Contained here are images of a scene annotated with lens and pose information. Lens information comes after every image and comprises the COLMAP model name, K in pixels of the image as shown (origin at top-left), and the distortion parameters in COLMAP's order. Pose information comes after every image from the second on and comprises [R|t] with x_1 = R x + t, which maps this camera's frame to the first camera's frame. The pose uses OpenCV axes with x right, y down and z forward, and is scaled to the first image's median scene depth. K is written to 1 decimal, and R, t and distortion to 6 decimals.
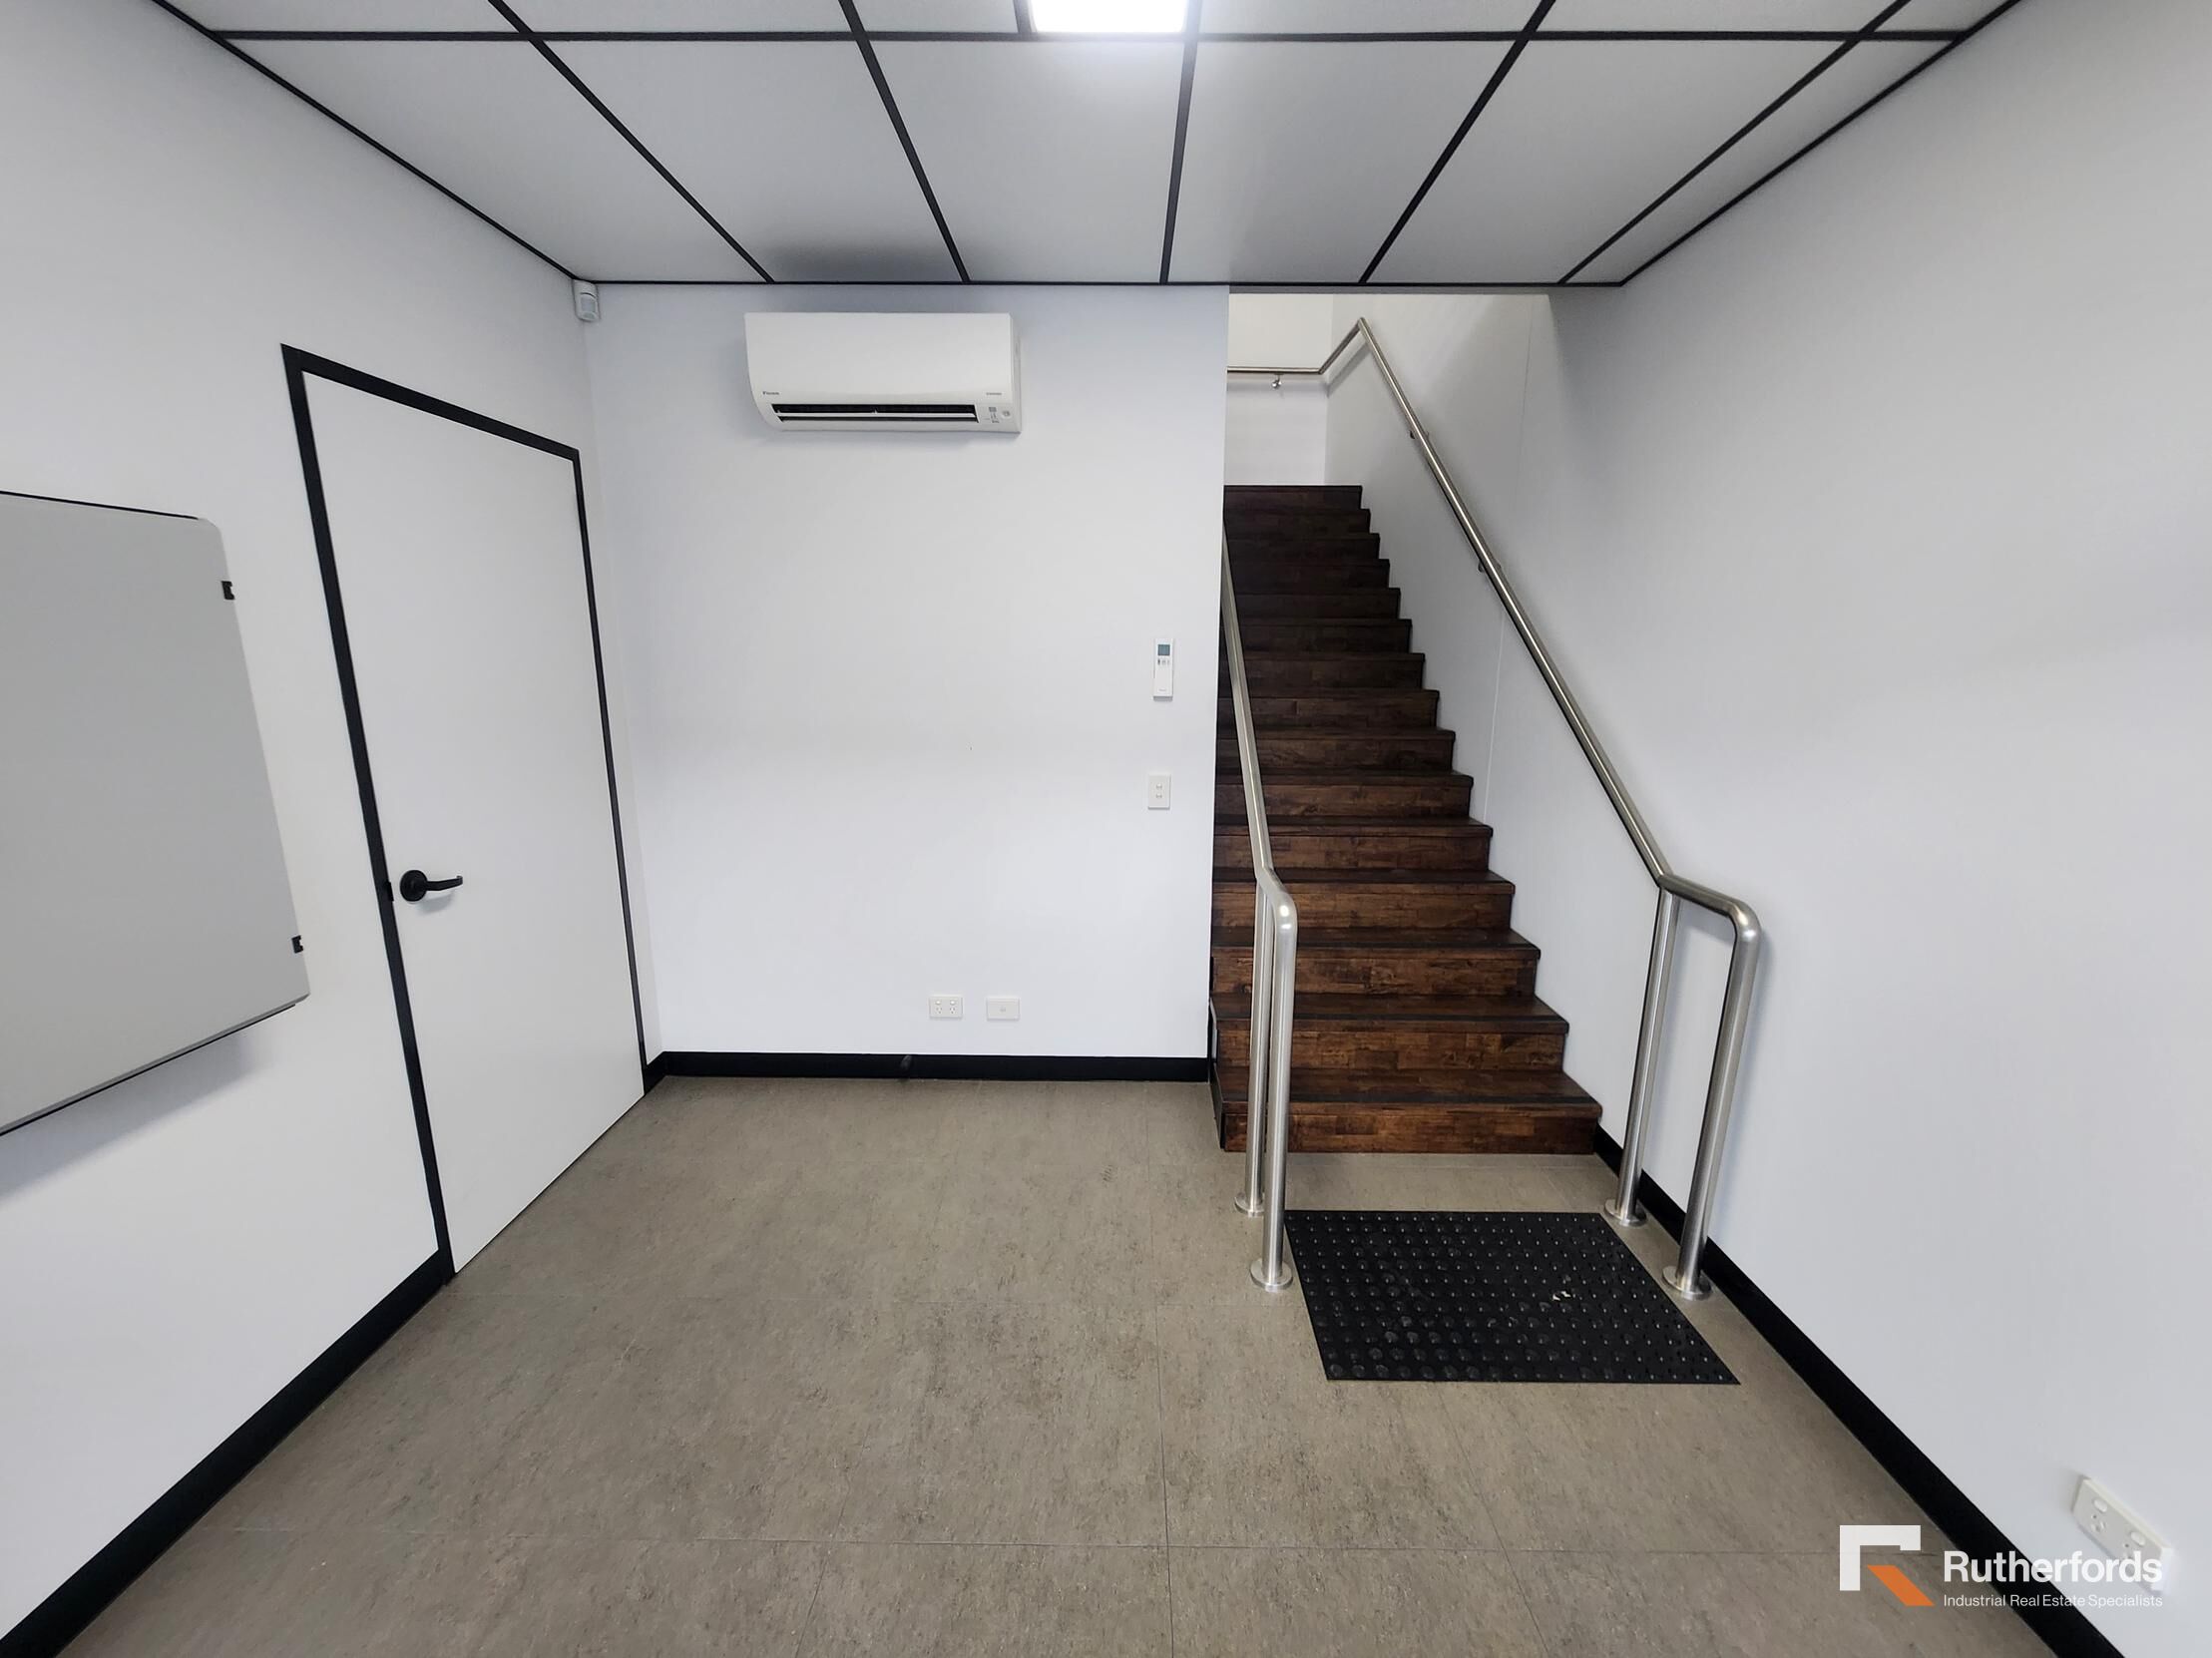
lens RADIAL K [[902.2, 0, 1103.0], [0, 902.2, 838.5], [0, 0, 1]] dist [-0.000258, 0.001109]
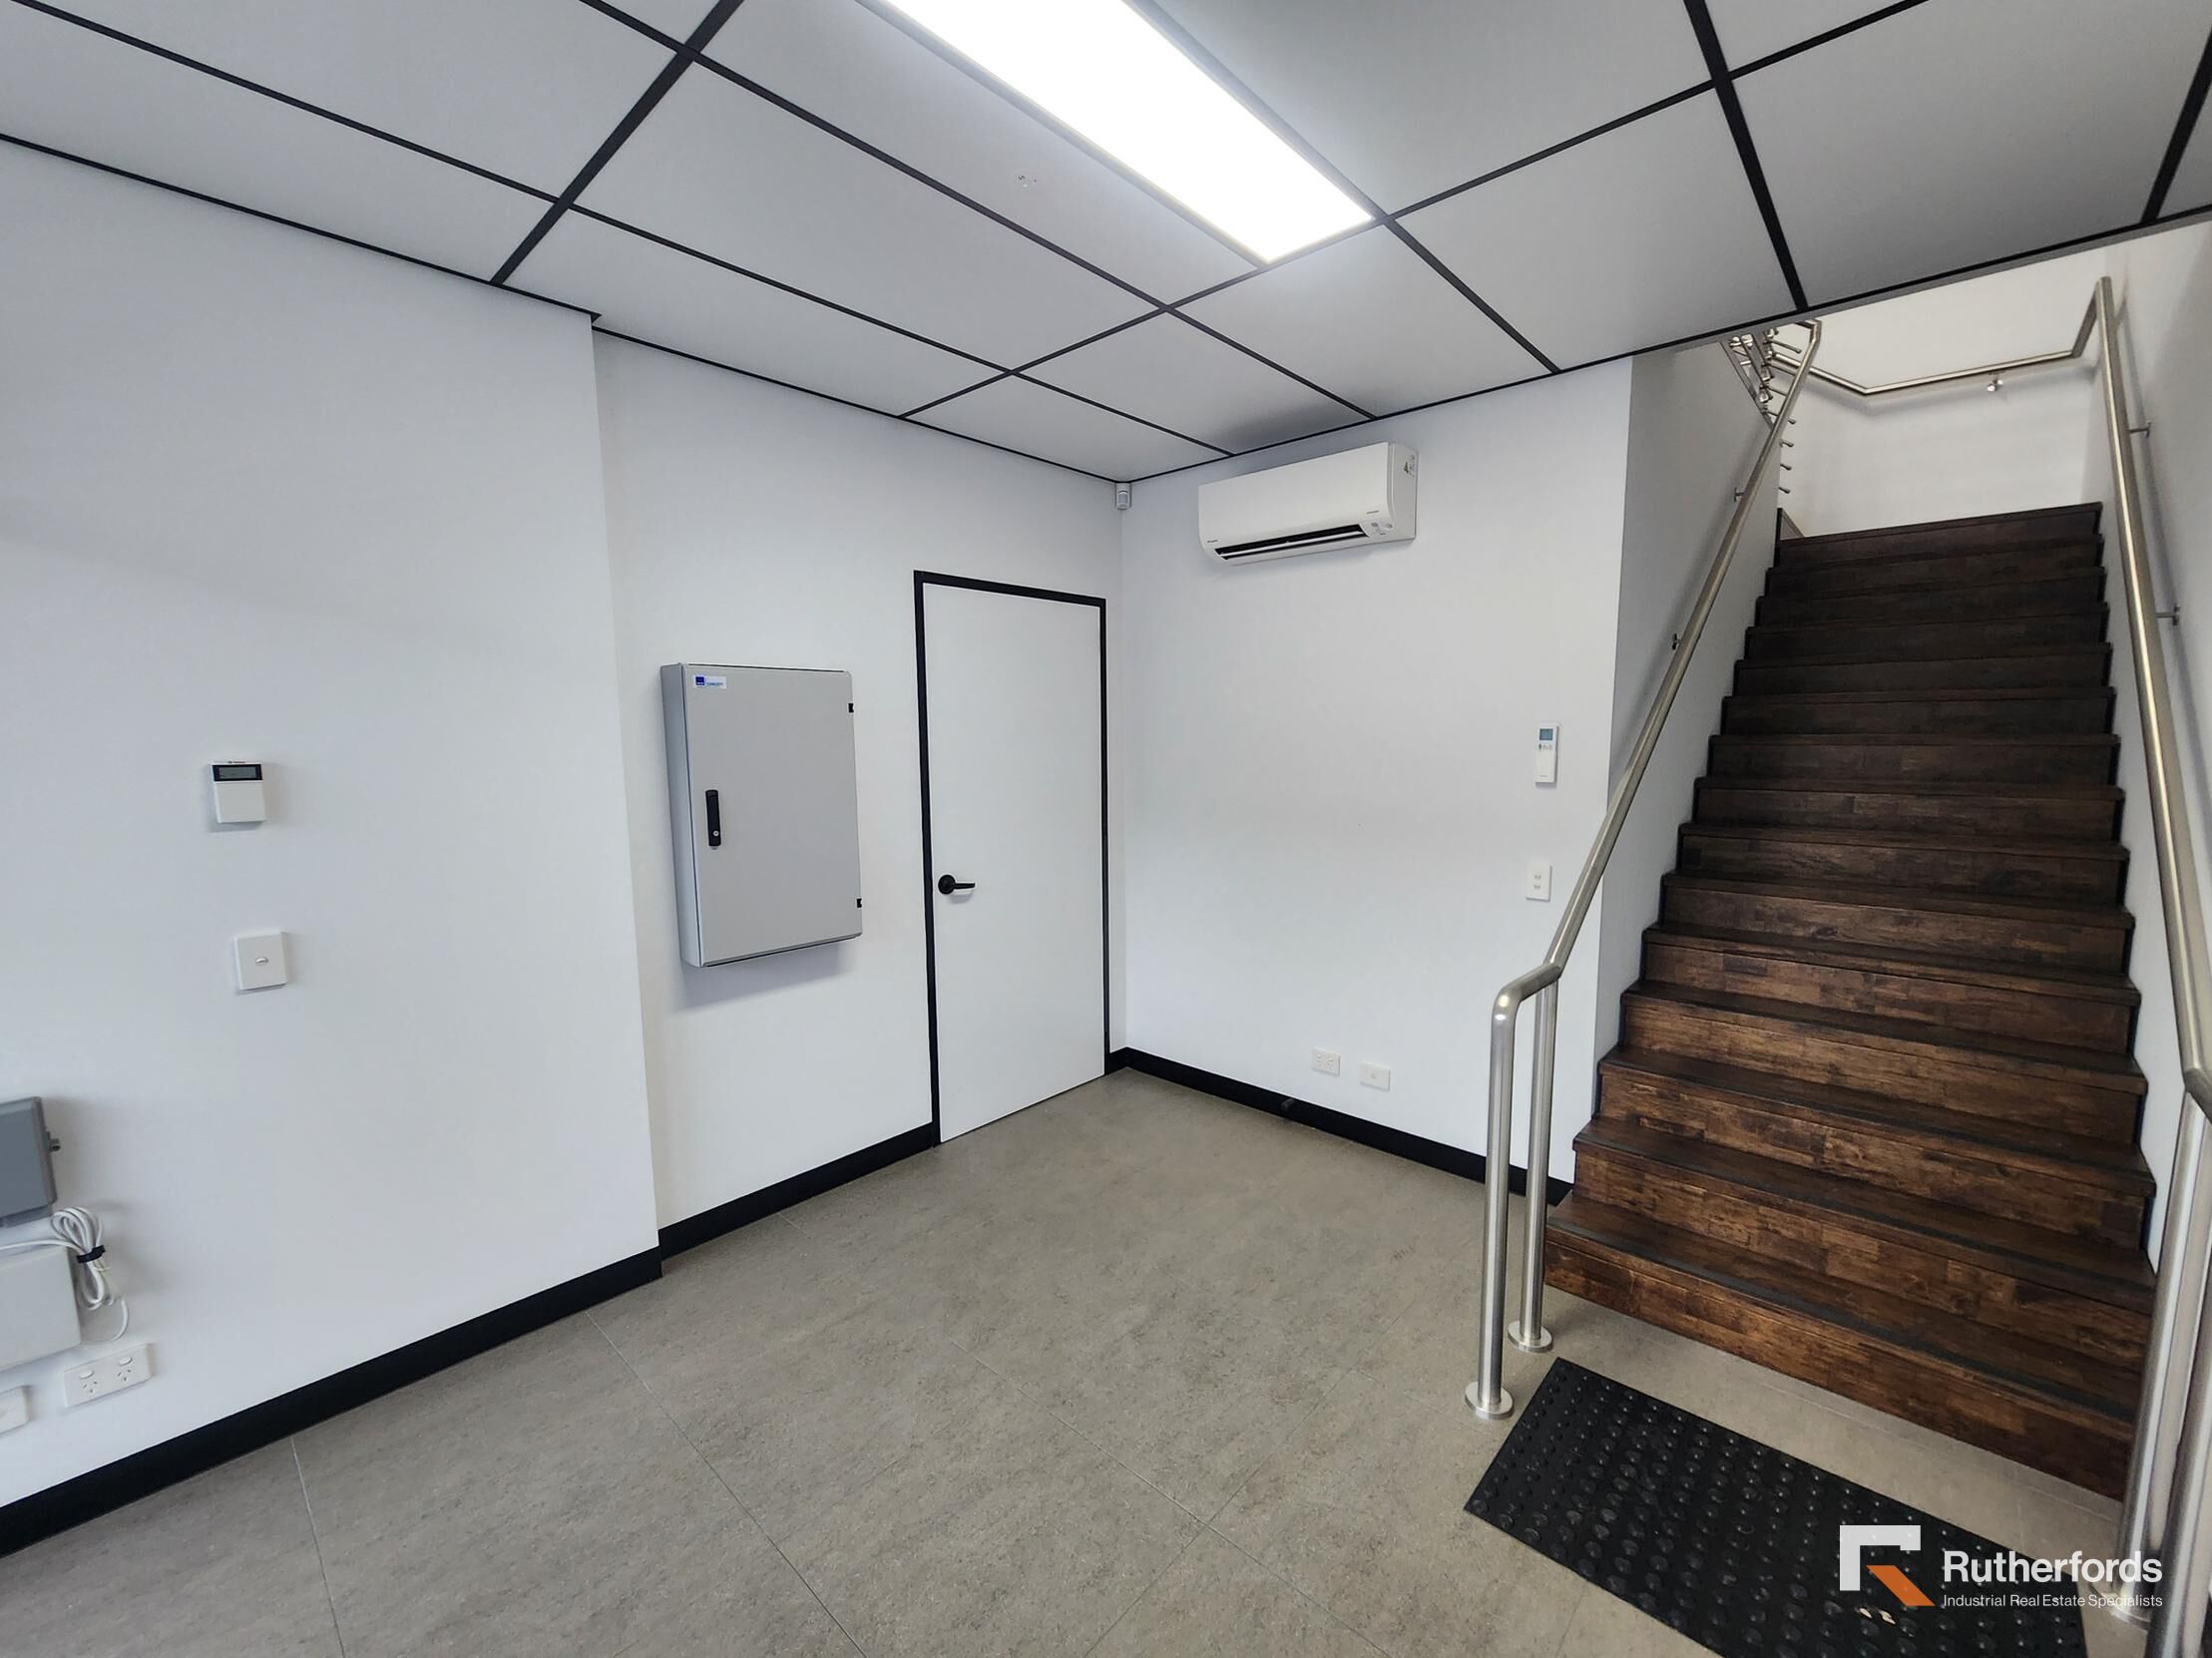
lens RADIAL K [[902.2, 0, 1110.0], [0, 902.2, 838.7], [0, 0, 1]] dist [-0.000258, 0.001109]
pose [[0.745110, 0.067452, -0.663521, 0.389123], [-0.130185, 0.990445, -0.045507, 0.005802], [0.654112, 0.120288, 0.746772, -0.008484]]
